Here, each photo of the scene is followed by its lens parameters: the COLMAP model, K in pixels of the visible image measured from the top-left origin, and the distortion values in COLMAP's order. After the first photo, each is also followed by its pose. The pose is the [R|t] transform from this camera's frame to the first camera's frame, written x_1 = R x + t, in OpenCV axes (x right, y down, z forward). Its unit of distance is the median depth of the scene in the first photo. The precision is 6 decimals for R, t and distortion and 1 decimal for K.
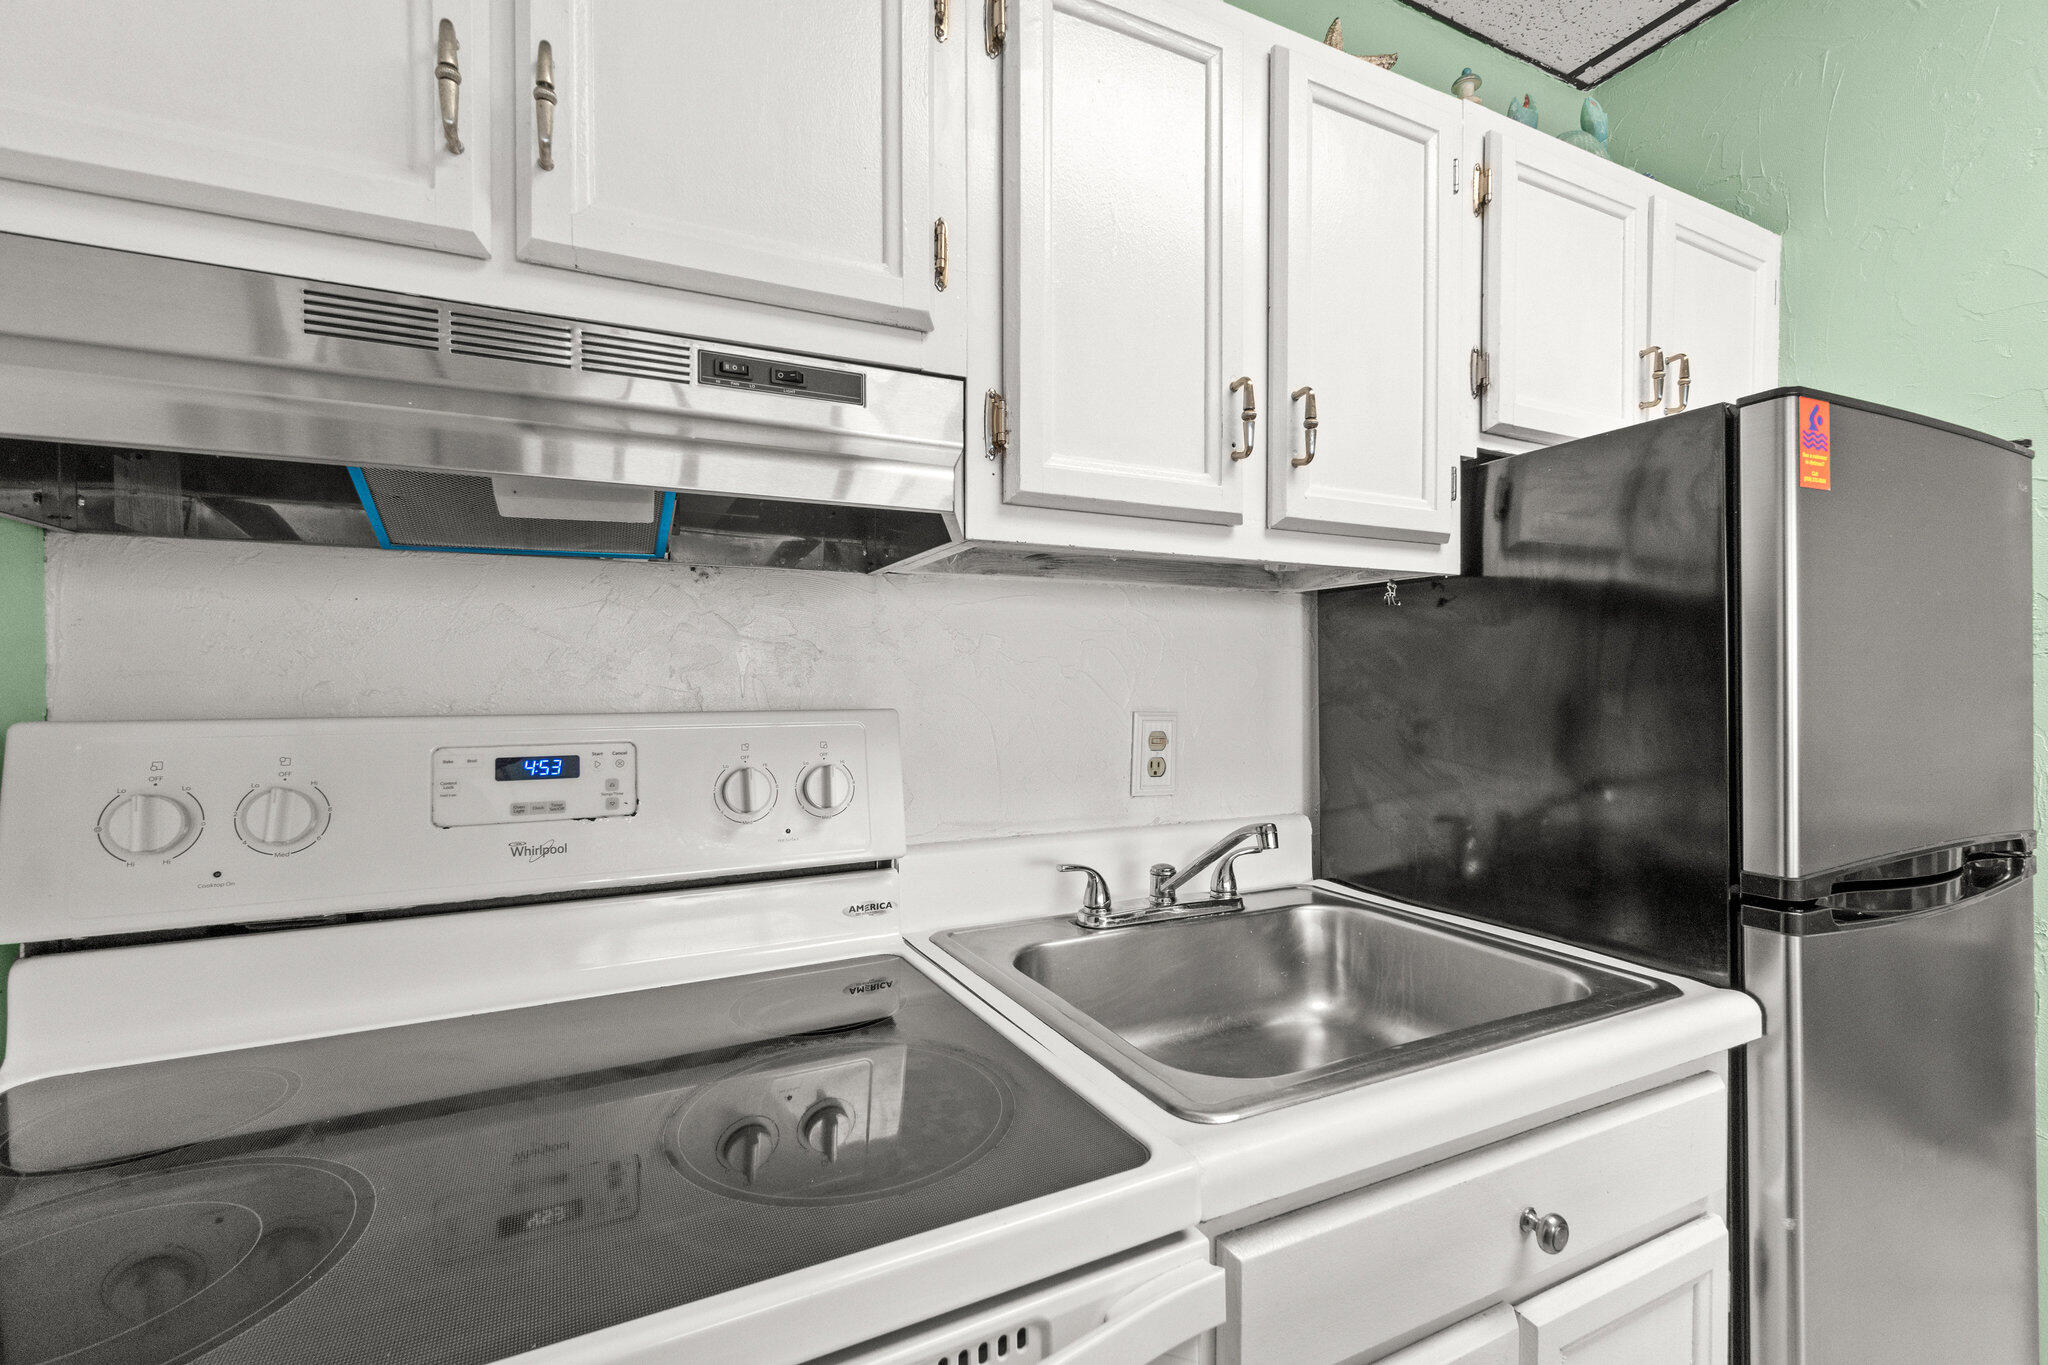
lens RADIAL K [[883.7, 0, 1025.7], [0, 883.7, 694.2], [0, 0, 1]] dist [-0.001815, -0.000103]
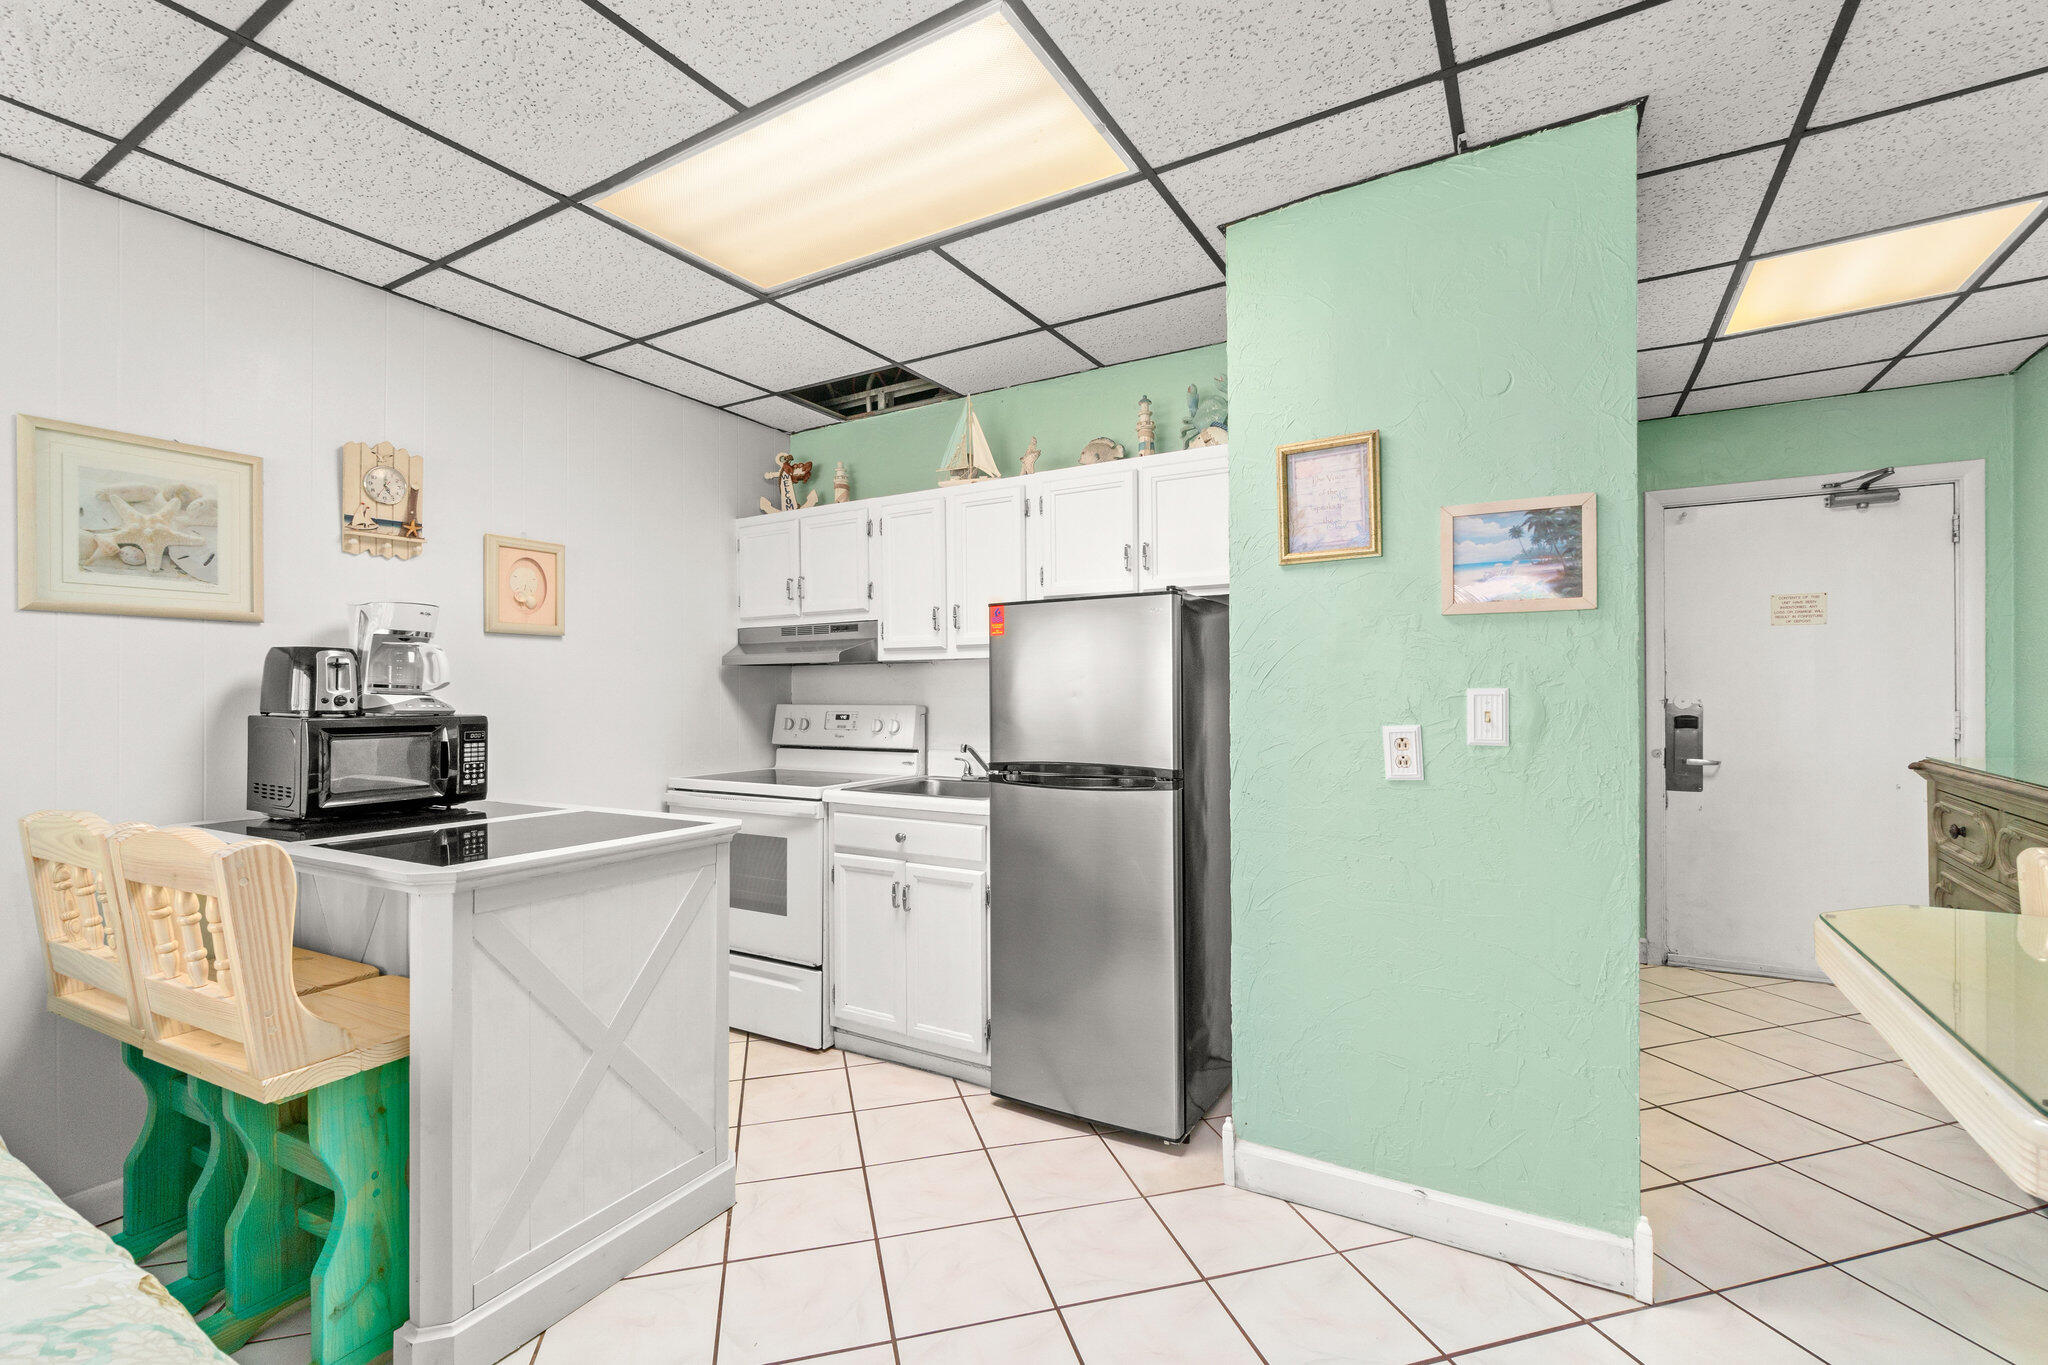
lens RADIAL K [[883.7, 0, 1025.7], [0, 883.7, 694.2], [0, 0, 1]] dist [-0.001815, -0.000103]
pose [[0.548003, -0.000524, -0.836476, 3.643661], [-0.004155, 0.999986, -0.003349, -0.016443], [0.836466, 0.005310, 0.547993, -0.609196]]
